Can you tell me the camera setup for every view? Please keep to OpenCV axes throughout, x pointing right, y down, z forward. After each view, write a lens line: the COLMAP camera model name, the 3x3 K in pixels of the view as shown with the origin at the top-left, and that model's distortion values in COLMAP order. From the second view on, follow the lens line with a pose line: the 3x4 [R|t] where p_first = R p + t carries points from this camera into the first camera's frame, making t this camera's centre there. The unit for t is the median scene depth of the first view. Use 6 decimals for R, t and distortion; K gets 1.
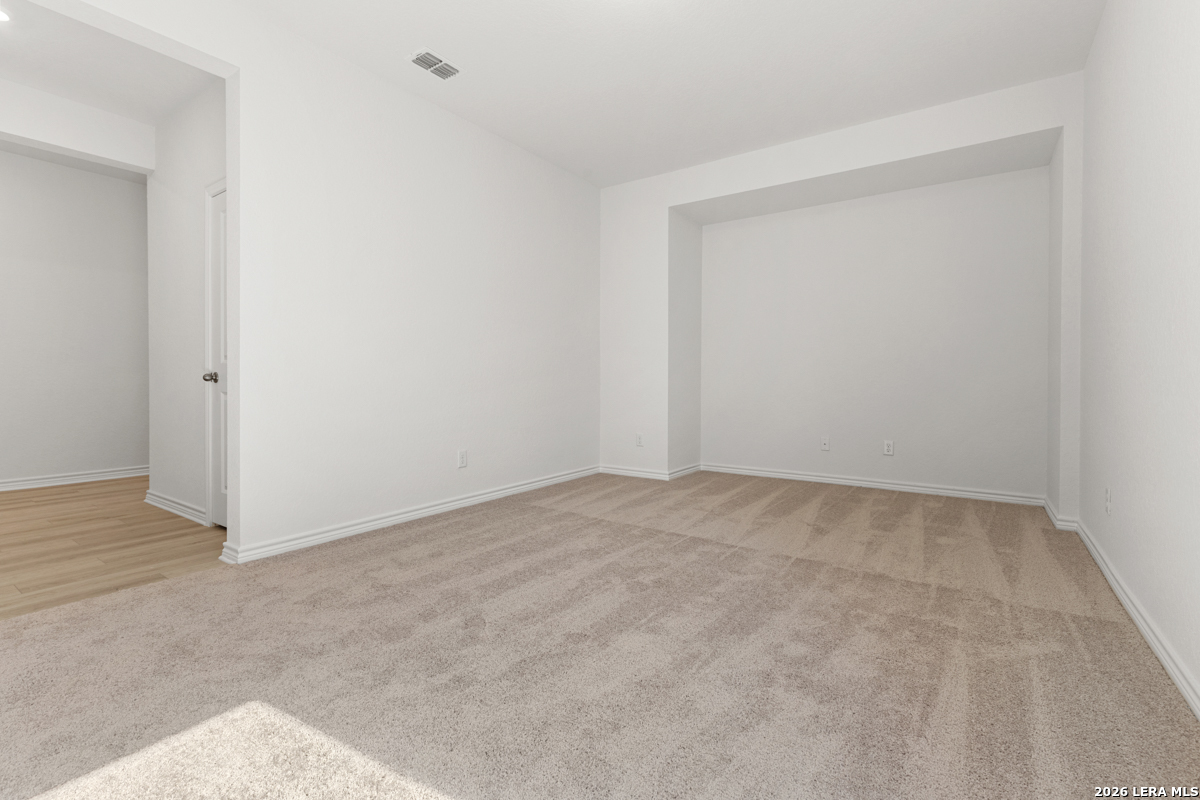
lens RADIAL K [[536.7, 0, 598.4], [0, 536.7, 383.5], [0, 0, 1]] dist [-0.002613, -0.000346]
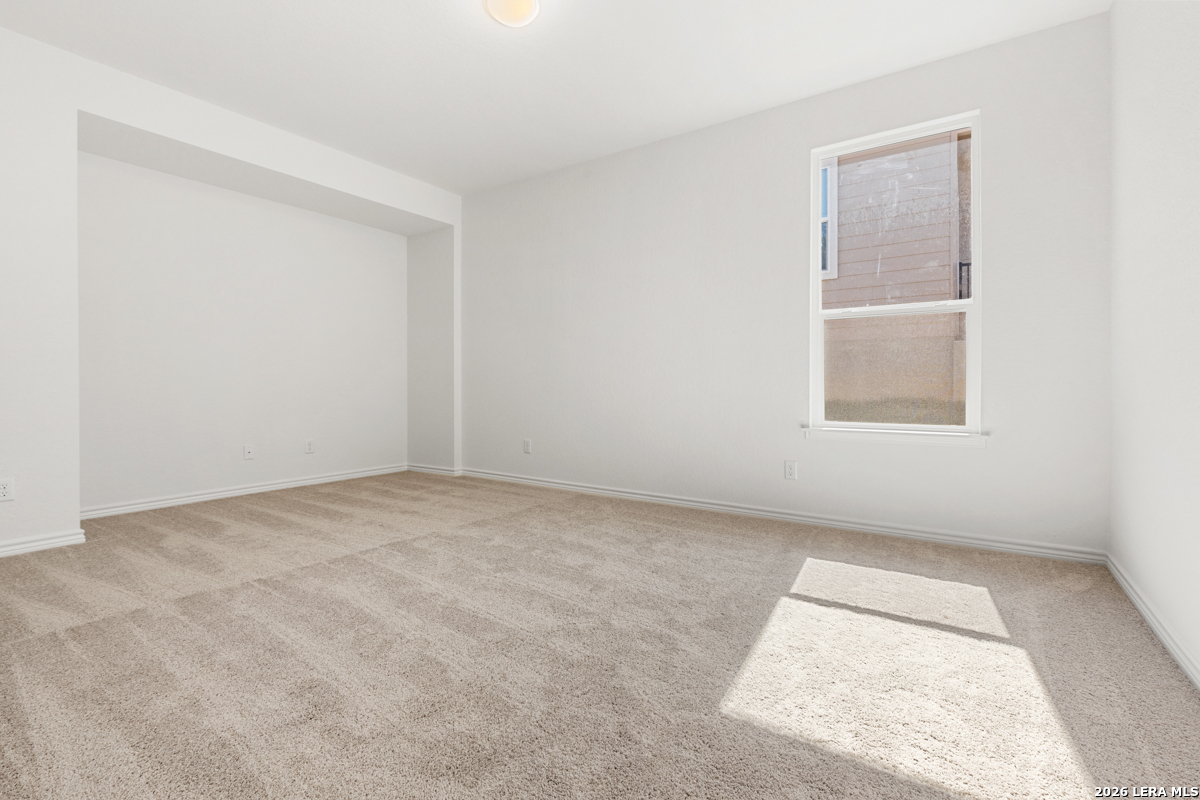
lens RADIAL K [[536.7, 0, 598.4], [0, 536.7, 383.5], [0, 0, 1]] dist [-0.002613, -0.000346]
pose [[-0.013067, 0.004461, 0.999905, -0.970401], [0.007353, 0.999963, -0.004365, 0.001564], [-0.999888, 0.007295, -0.013099, 0.757332]]
